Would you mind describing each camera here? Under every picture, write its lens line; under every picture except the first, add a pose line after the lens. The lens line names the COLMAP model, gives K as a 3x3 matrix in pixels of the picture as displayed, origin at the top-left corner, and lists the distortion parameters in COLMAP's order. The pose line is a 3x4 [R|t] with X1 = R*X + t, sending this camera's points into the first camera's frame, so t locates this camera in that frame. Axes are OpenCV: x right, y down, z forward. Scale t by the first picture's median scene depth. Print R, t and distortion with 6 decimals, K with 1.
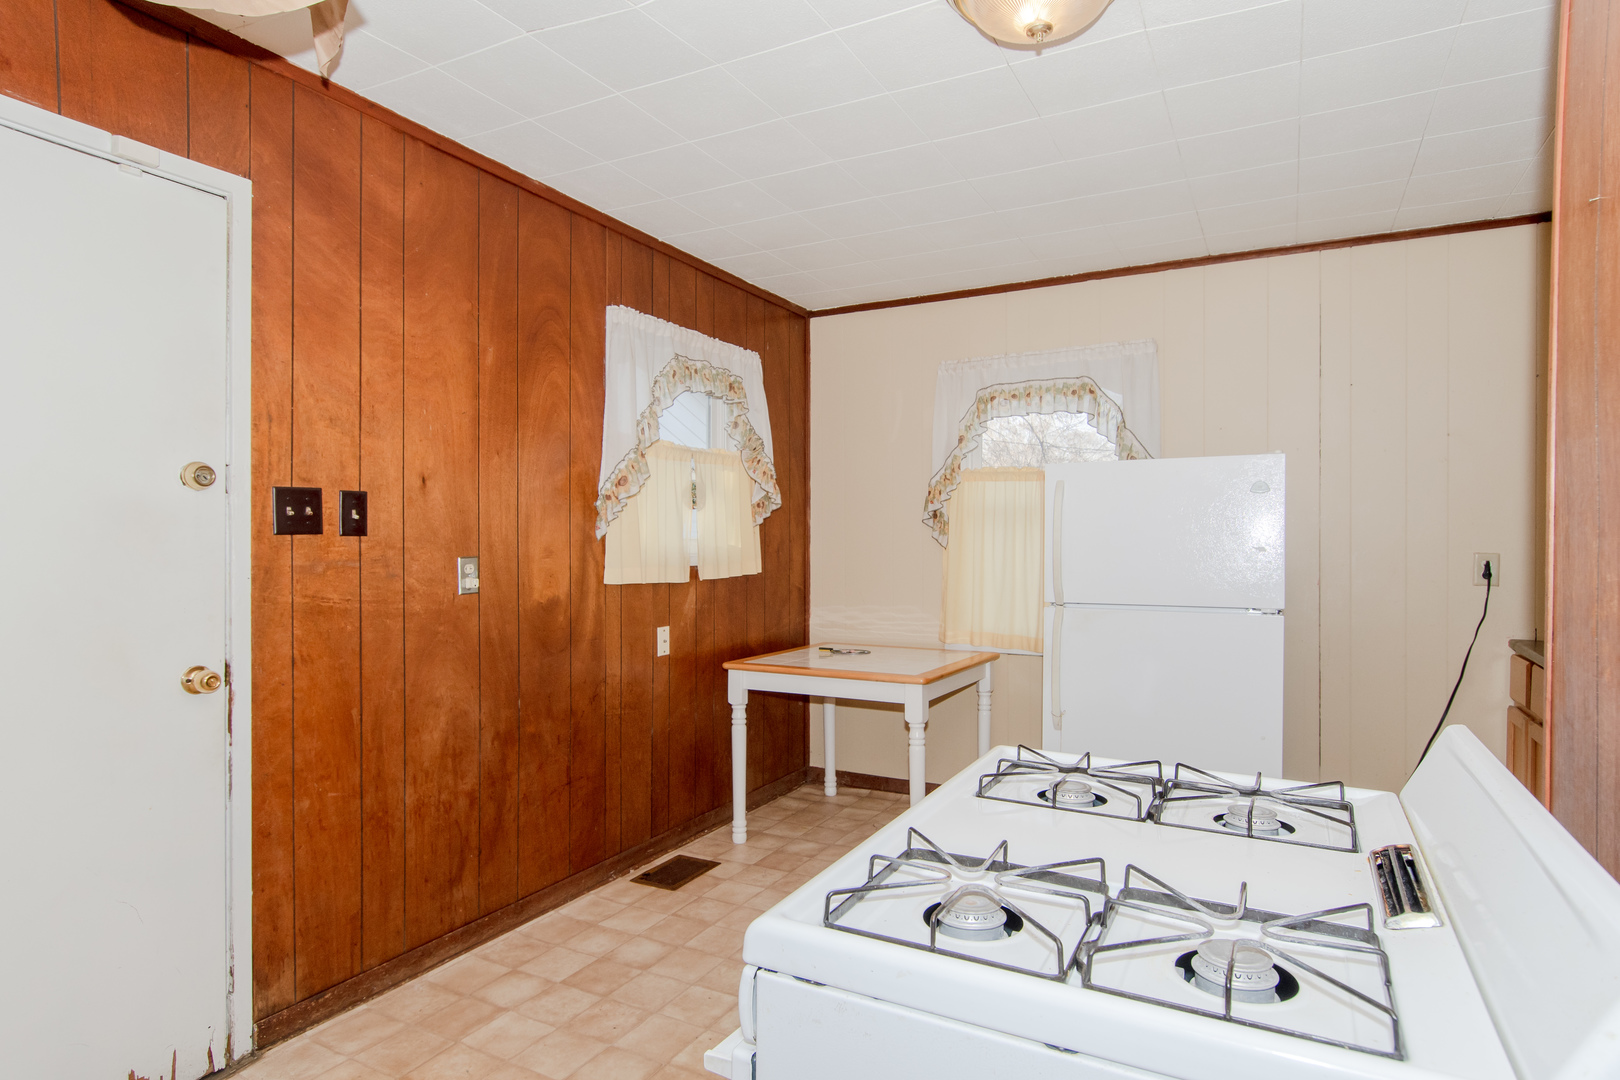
lens RADIAL K [[894.2, 0, 818.9], [0, 894.2, 552.4], [0, 0, 1]] dist [0.010568, -0.009629]
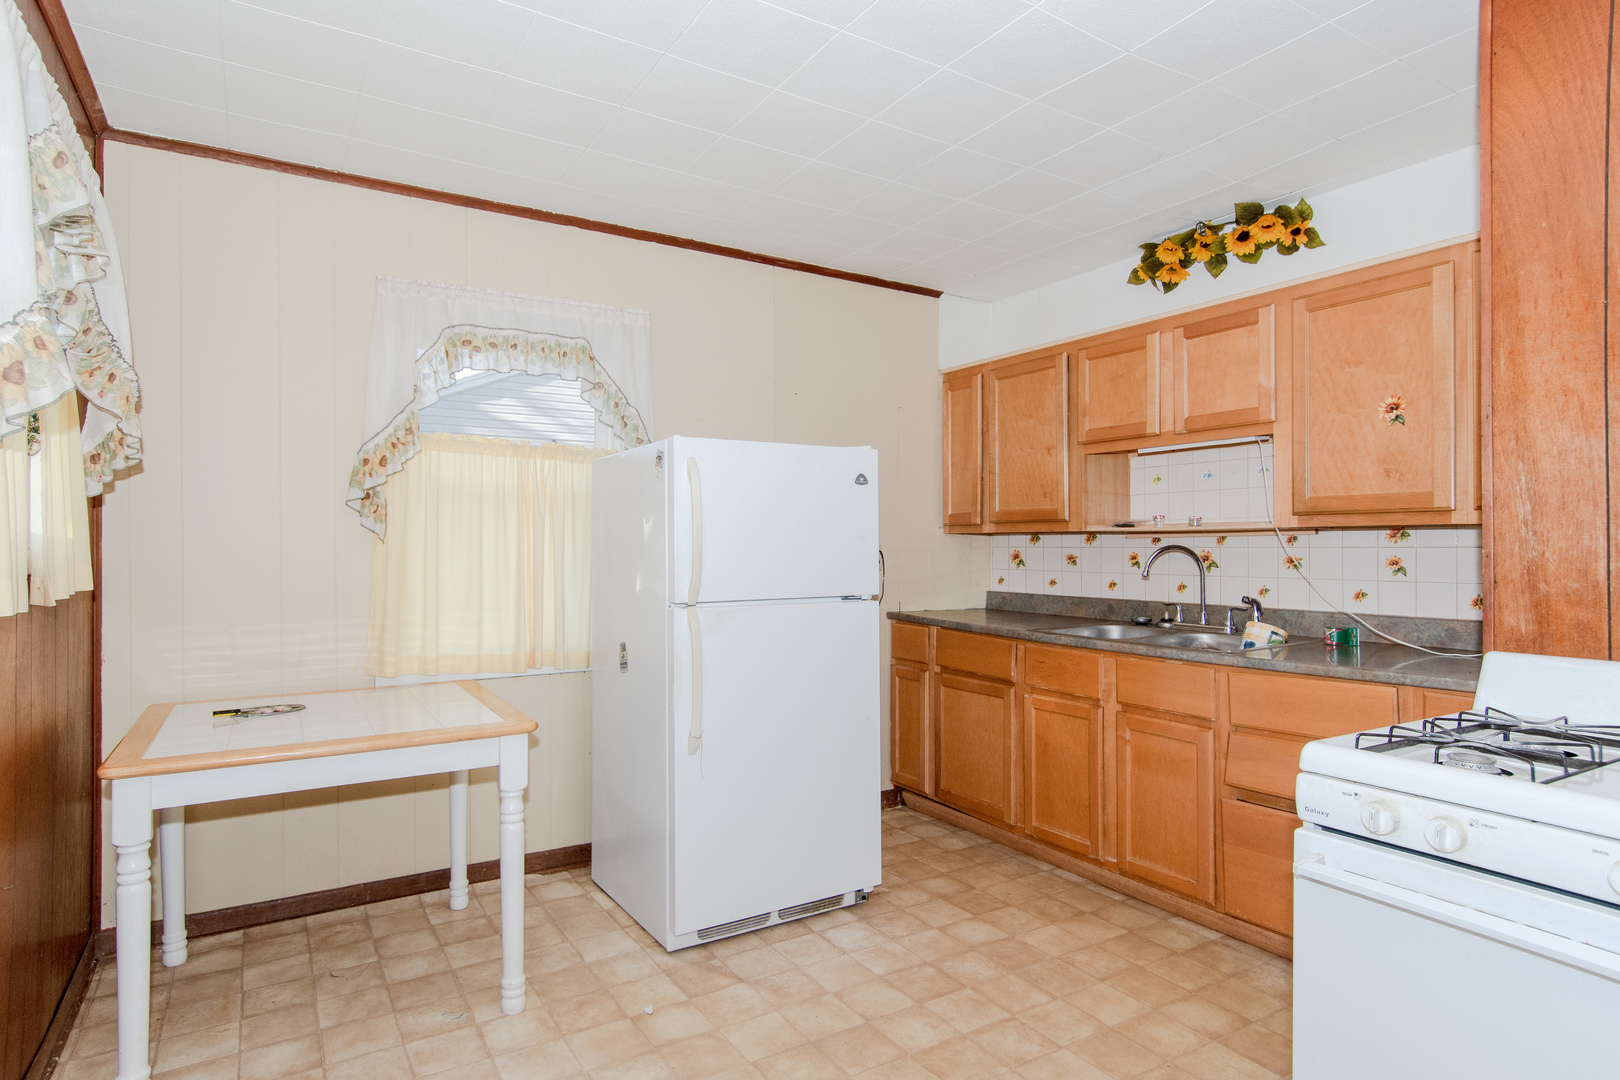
lens RADIAL K [[894.2, 0, 799.7], [0, 894.2, 543.0], [0, 0, 1]] dist [0.010568, -0.009629]
pose [[0.510937, -0.000061, 0.859618, -0.303621], [0.012799, 0.999890, -0.007536, 0.005800], [-0.859523, 0.014852, 0.510881, 0.368528]]
